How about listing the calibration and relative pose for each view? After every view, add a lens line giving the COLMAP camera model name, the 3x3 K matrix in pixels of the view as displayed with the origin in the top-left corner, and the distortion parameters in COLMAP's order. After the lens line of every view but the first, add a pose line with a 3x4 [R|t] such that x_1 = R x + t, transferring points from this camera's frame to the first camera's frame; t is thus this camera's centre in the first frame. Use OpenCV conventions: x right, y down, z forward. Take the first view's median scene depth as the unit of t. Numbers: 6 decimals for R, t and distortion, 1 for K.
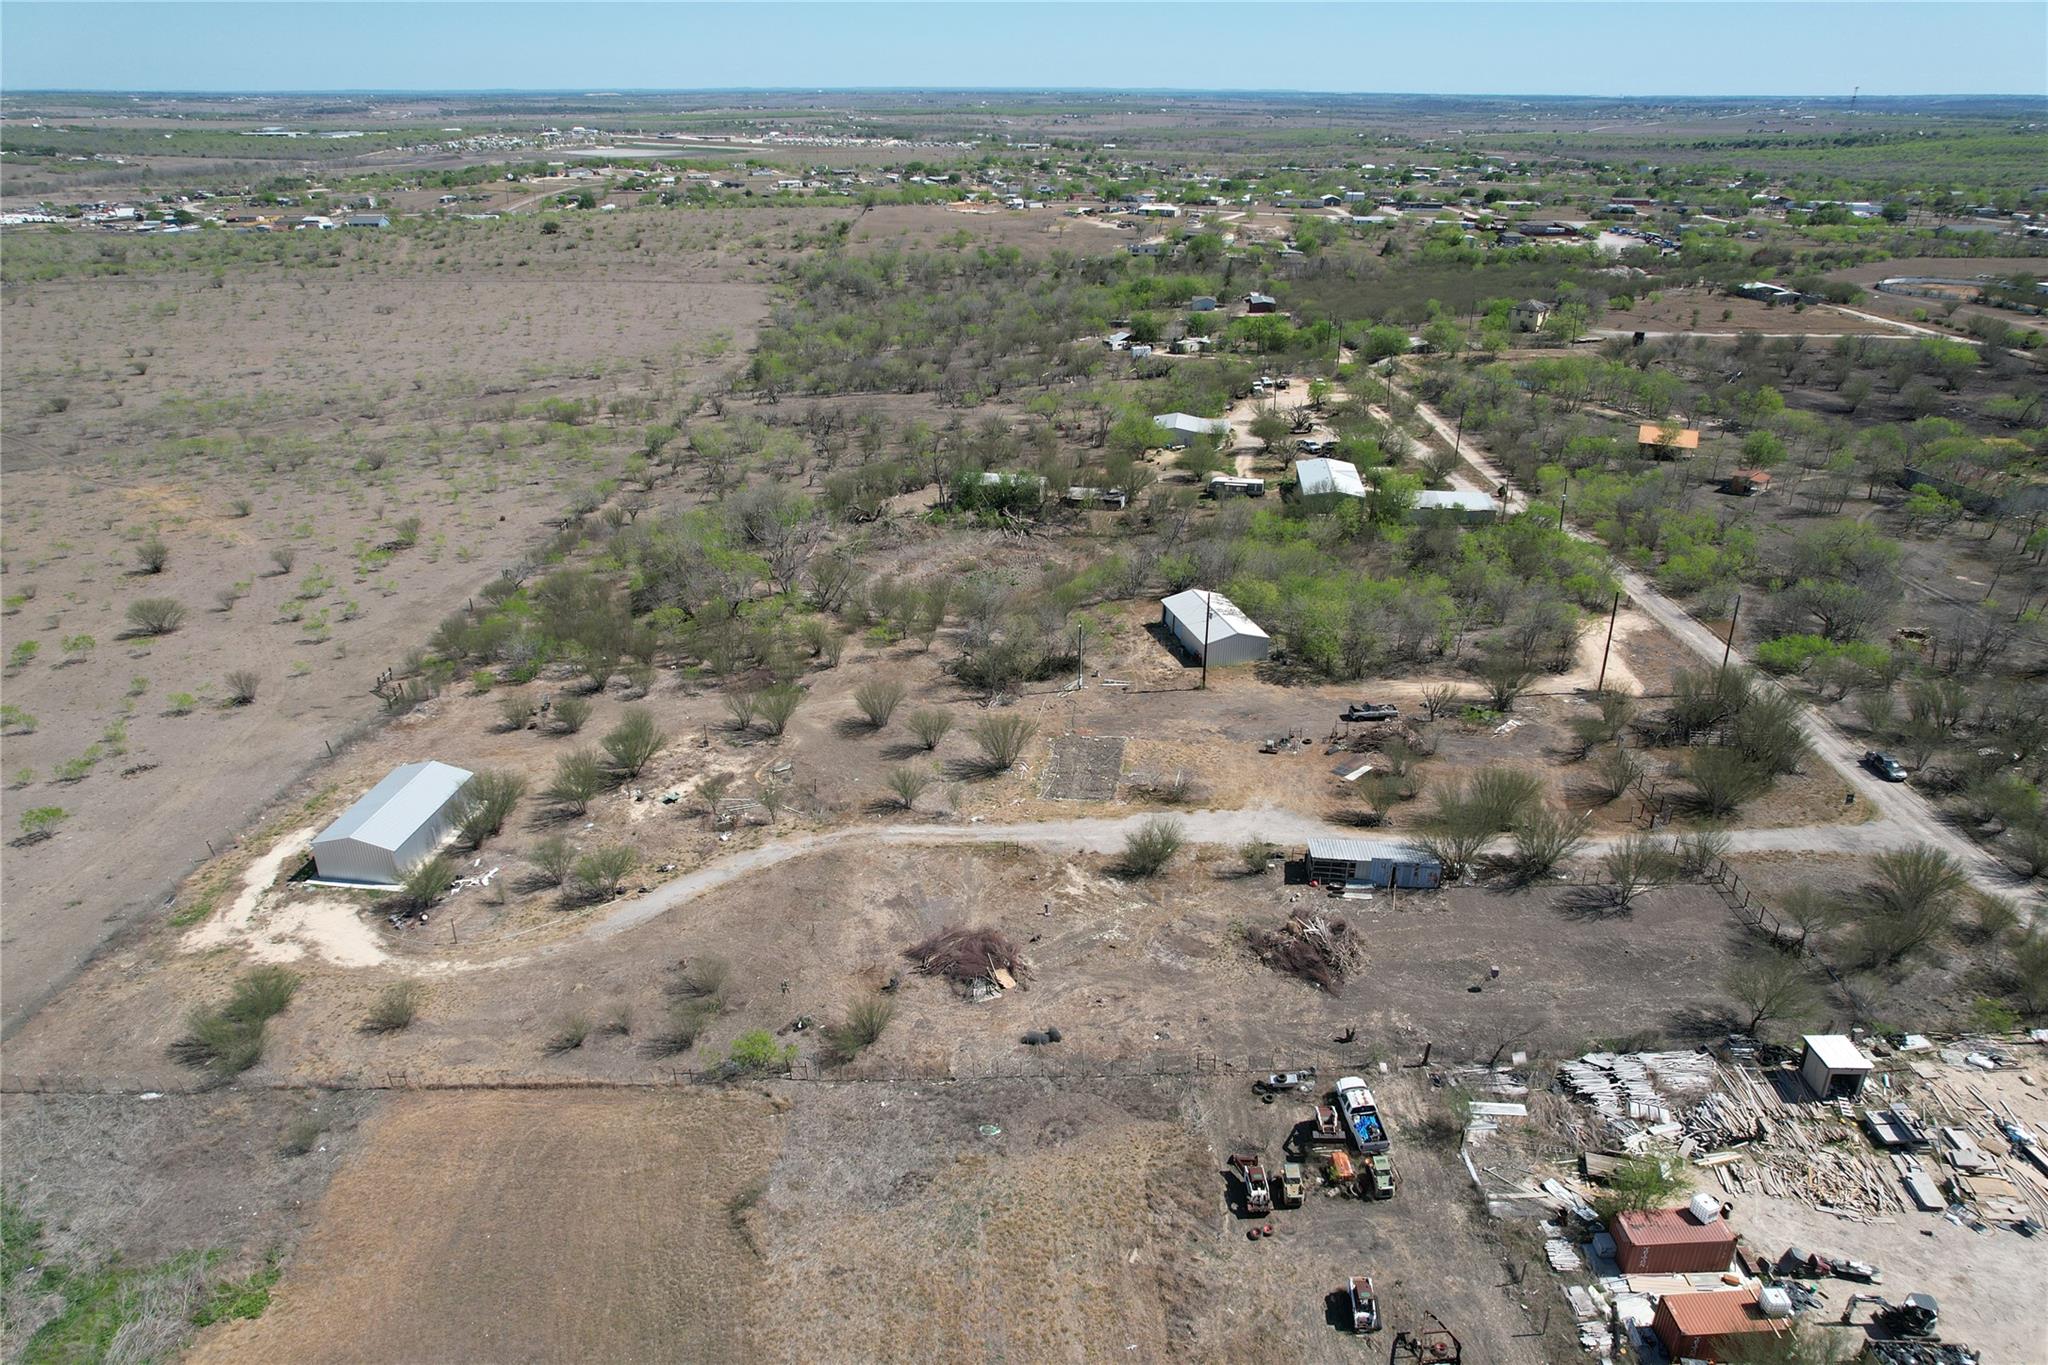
lens RADIAL K [[1324.1, 0, 1024.0], [0, 1324.1, 682.5], [0, 0, 1]] dist [-0.088425, 0.078872]
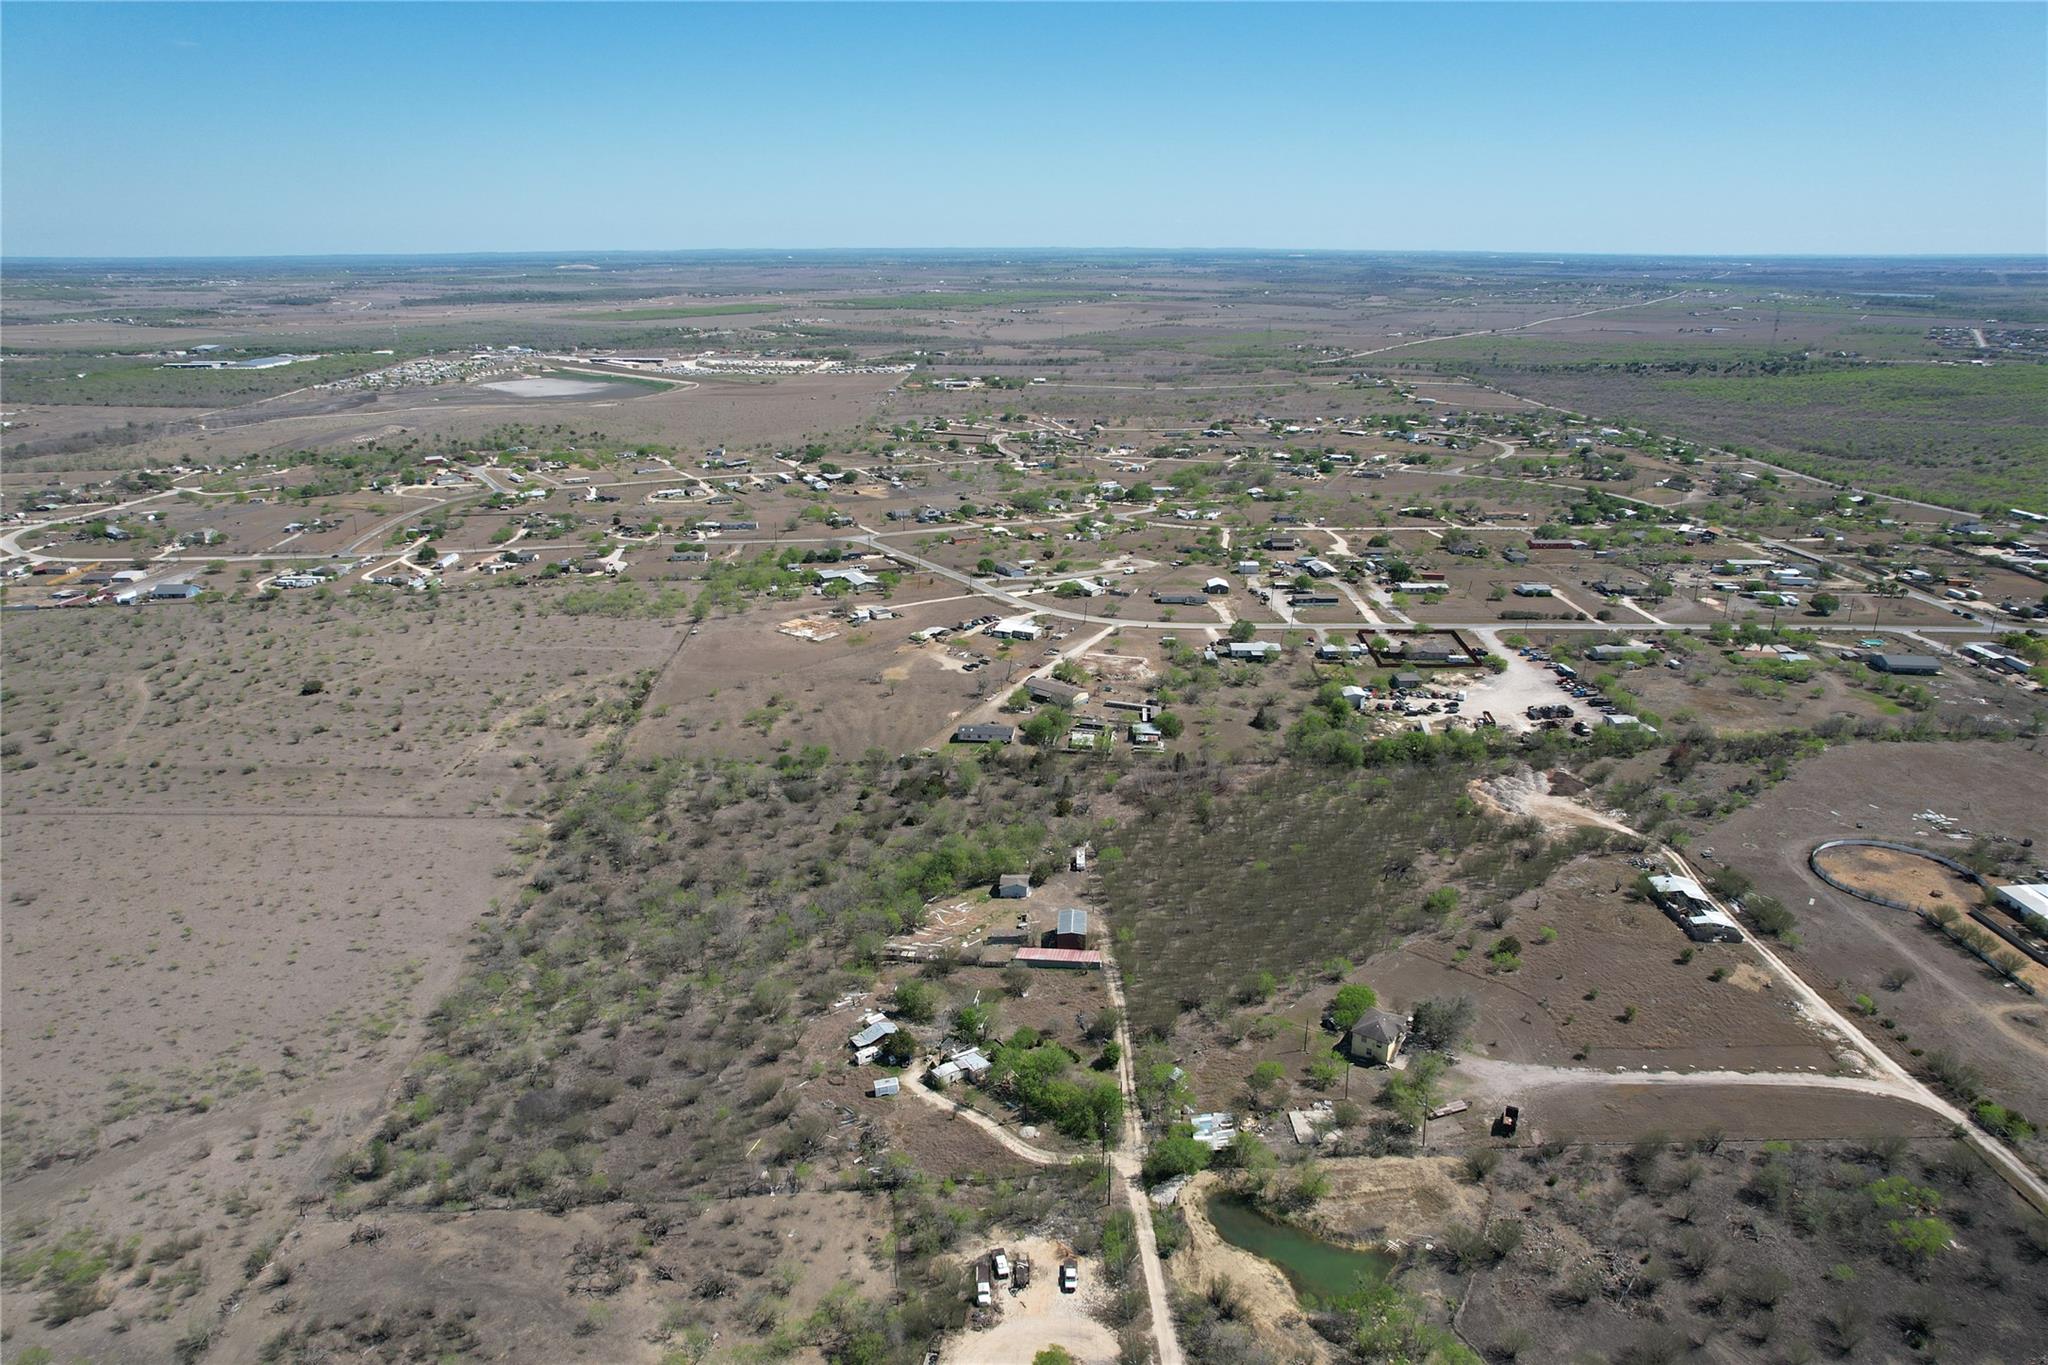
lens RADIAL K [[1324.1, 0, 1024.0], [0, 1324.1, 682.5], [0, 0, 1]] dist [-0.088425, 0.078872]
pose [[0.999723, -0.008387, 0.021987, 0.086811], [0.010722, 0.994059, -0.108316, -0.224838], [-0.020948, 0.108522, 0.993873, 0.105625]]
